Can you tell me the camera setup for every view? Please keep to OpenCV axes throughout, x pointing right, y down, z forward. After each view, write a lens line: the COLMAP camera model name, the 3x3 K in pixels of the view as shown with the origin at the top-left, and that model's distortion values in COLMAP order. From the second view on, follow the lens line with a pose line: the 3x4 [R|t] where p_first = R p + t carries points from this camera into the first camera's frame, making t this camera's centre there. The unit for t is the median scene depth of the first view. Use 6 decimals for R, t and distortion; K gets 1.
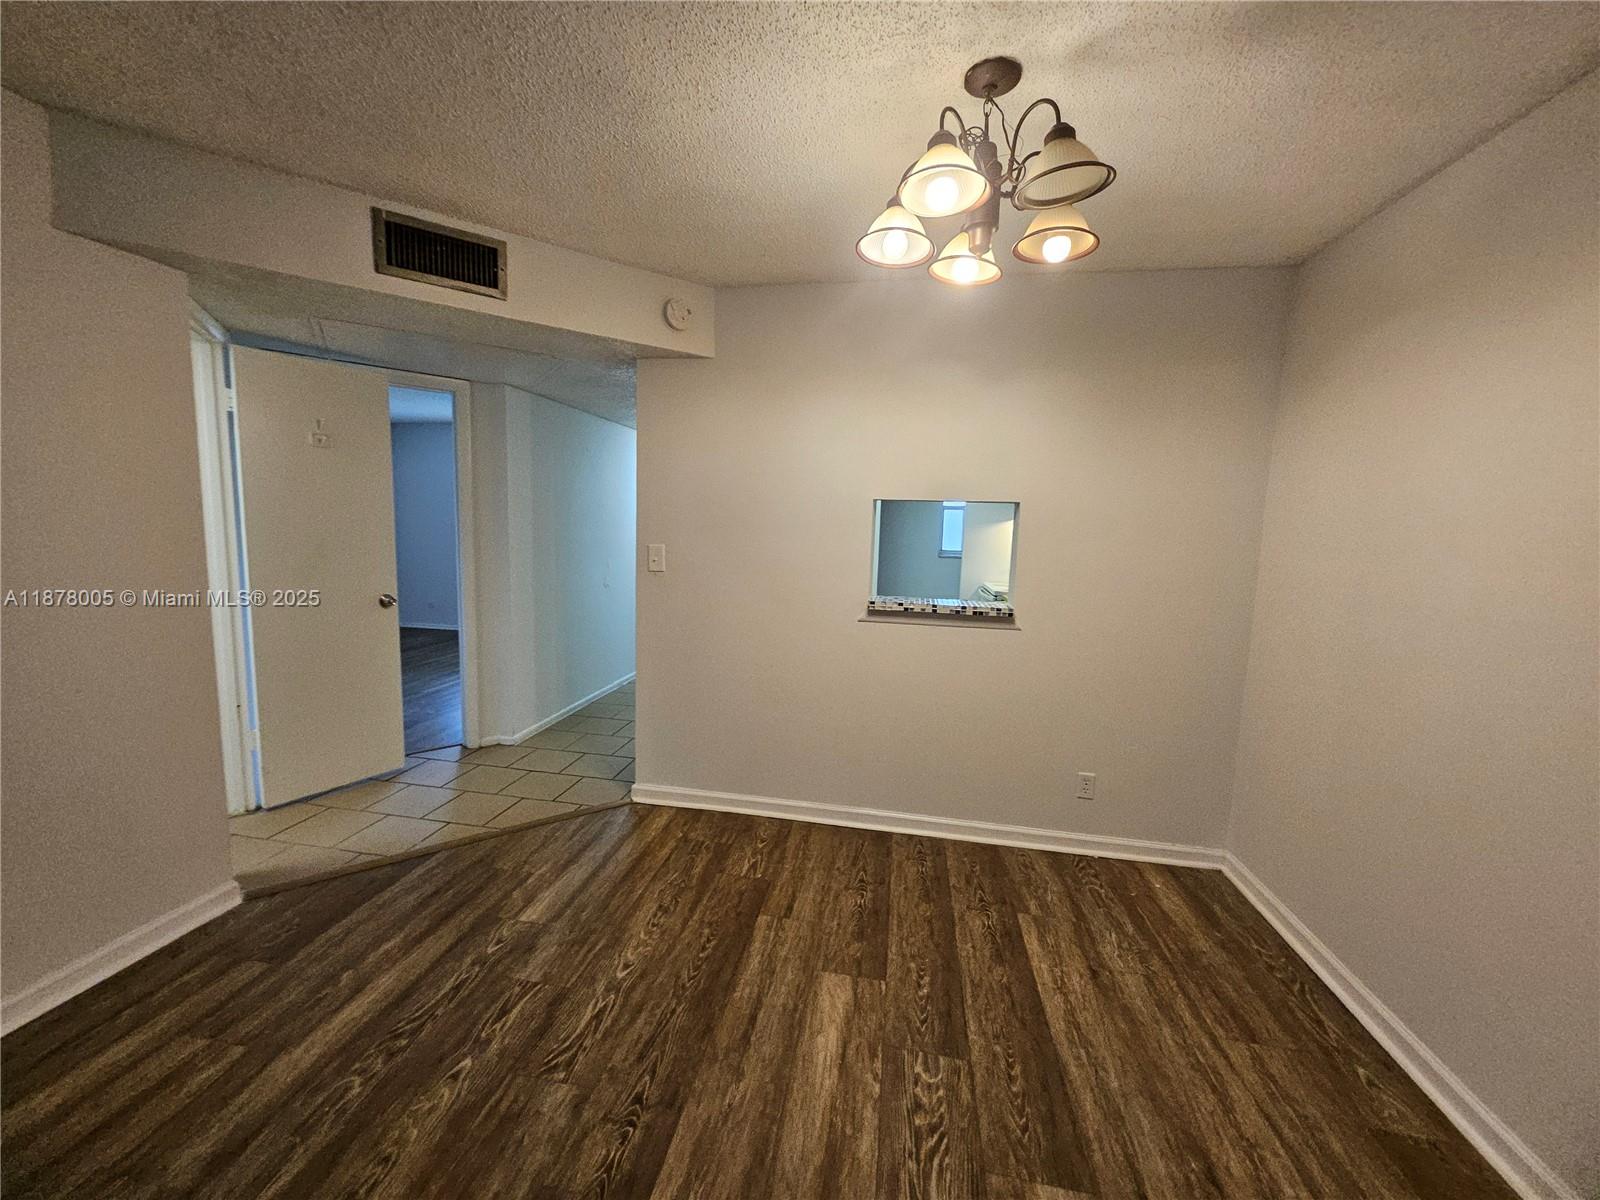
lens RADIAL K [[630.7, 0, 789.7], [0, 630.7, 591.8], [0, 0, 1]] dist [0.002211, -0.000742]
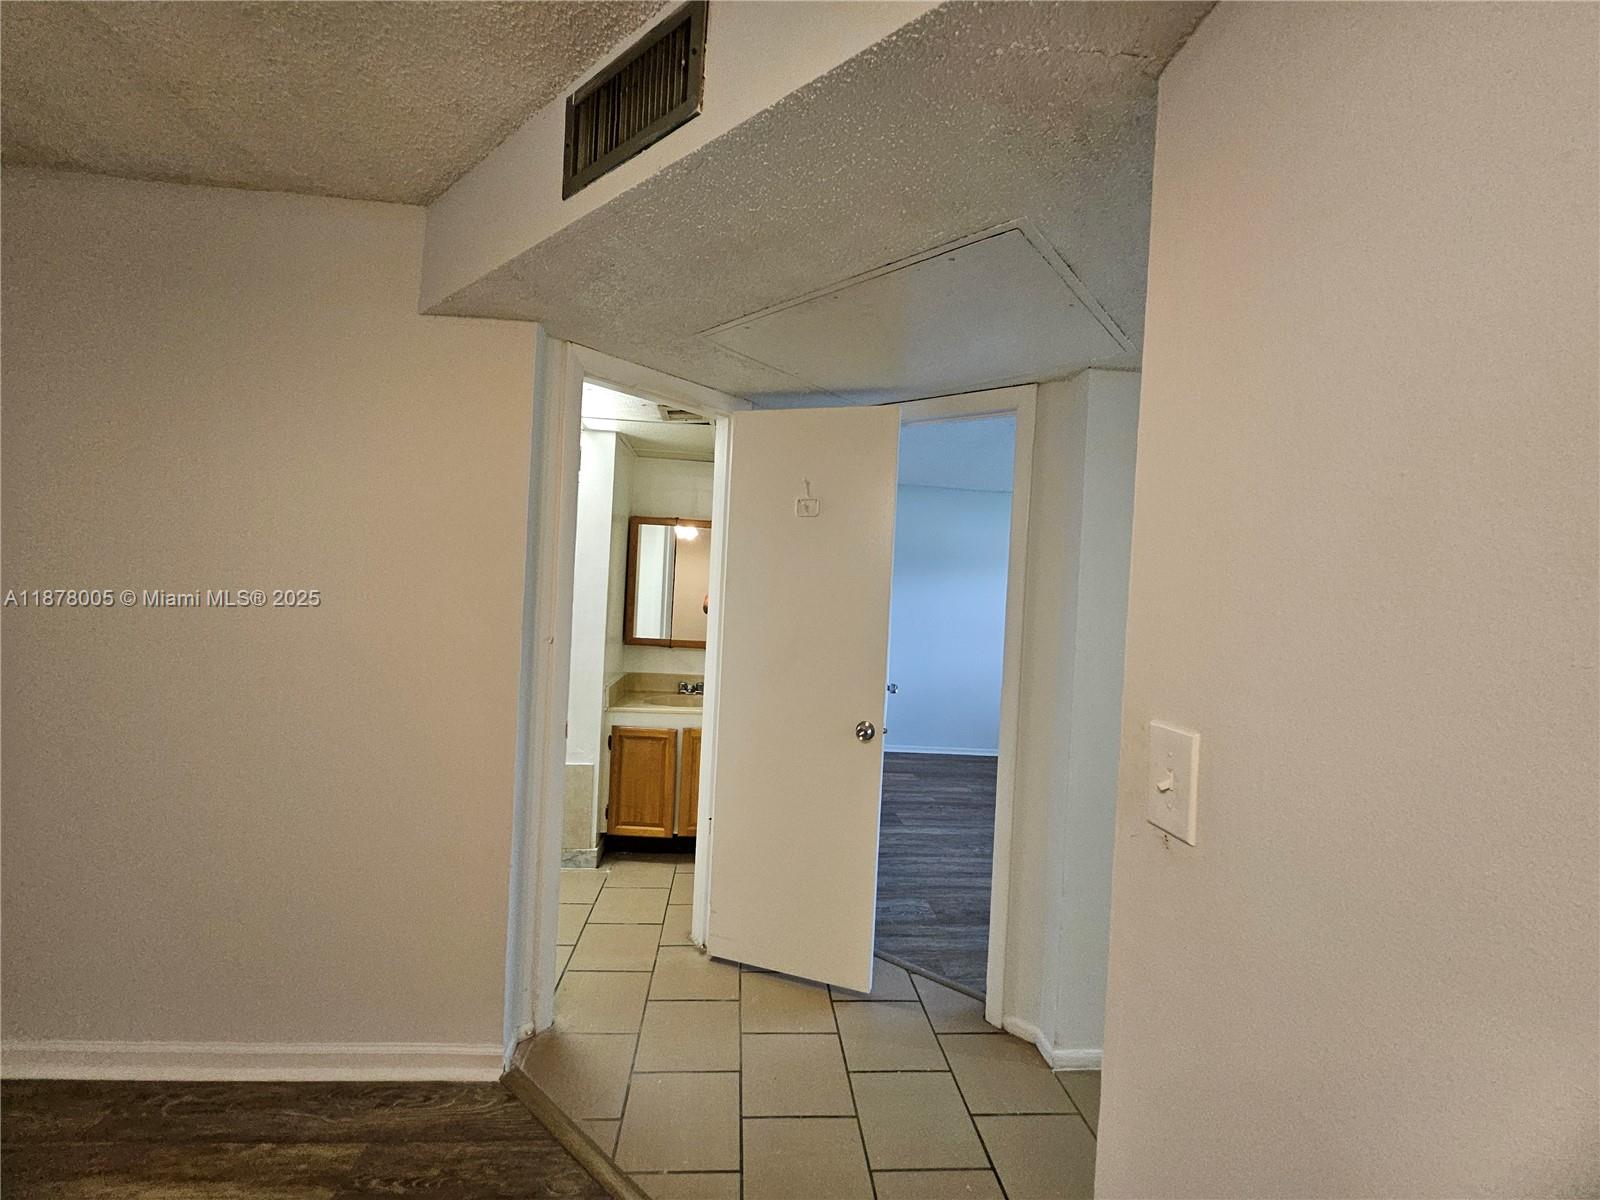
lens RADIAL K [[630.7, 0, 789.7], [0, 630.7, 591.8], [0, 0, 1]] dist [0.002211, -0.000742]
pose [[0.261306, -0.010184, -0.965202, -0.007791], [-0.152931, 0.986878, -0.051815, -0.130293], [0.953064, 0.161148, 0.256319, 1.104960]]
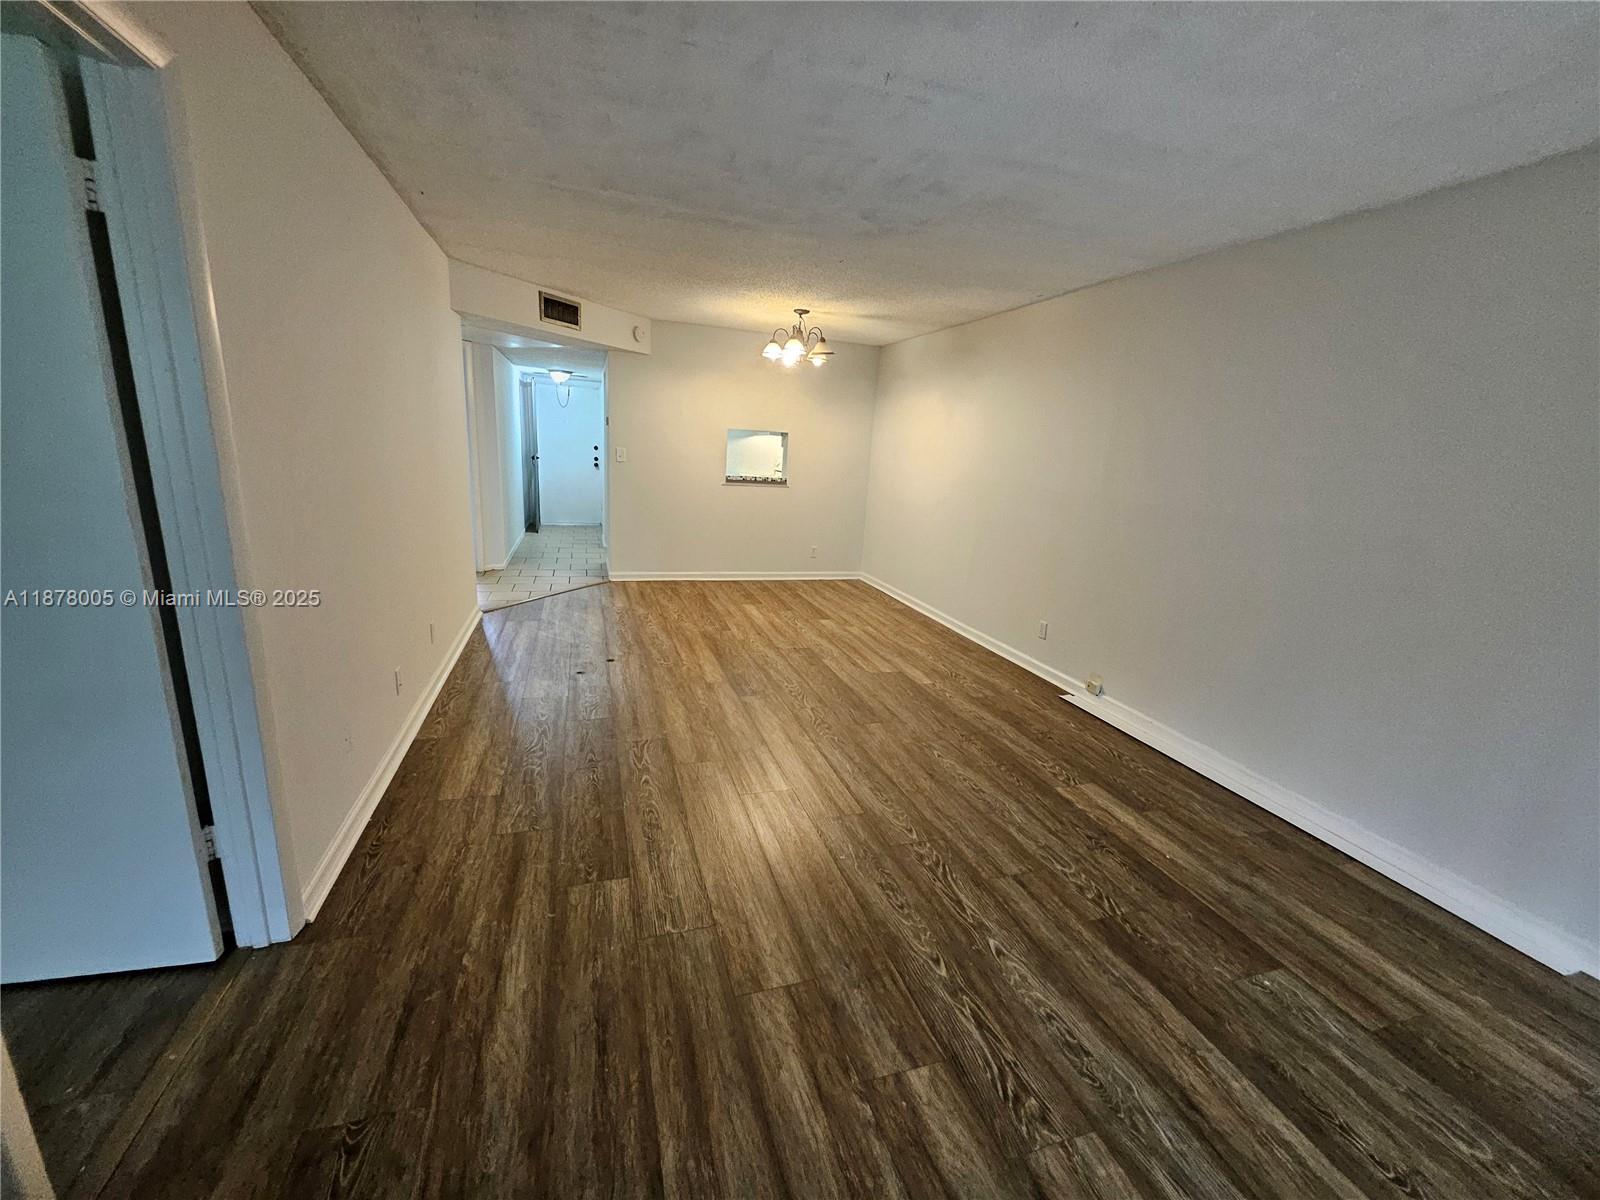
lens RADIAL K [[633.0, 0, 787.7], [0, 633.0, 593.2], [0, 0, 1]] dist [0.001278, -0.000287]
pose [[0.884043, -0.088954, 0.458863, -0.989227], [0.021330, 0.988378, 0.150510, 0.123284], [-0.466919, -0.123269, 0.875666, -1.460631]]
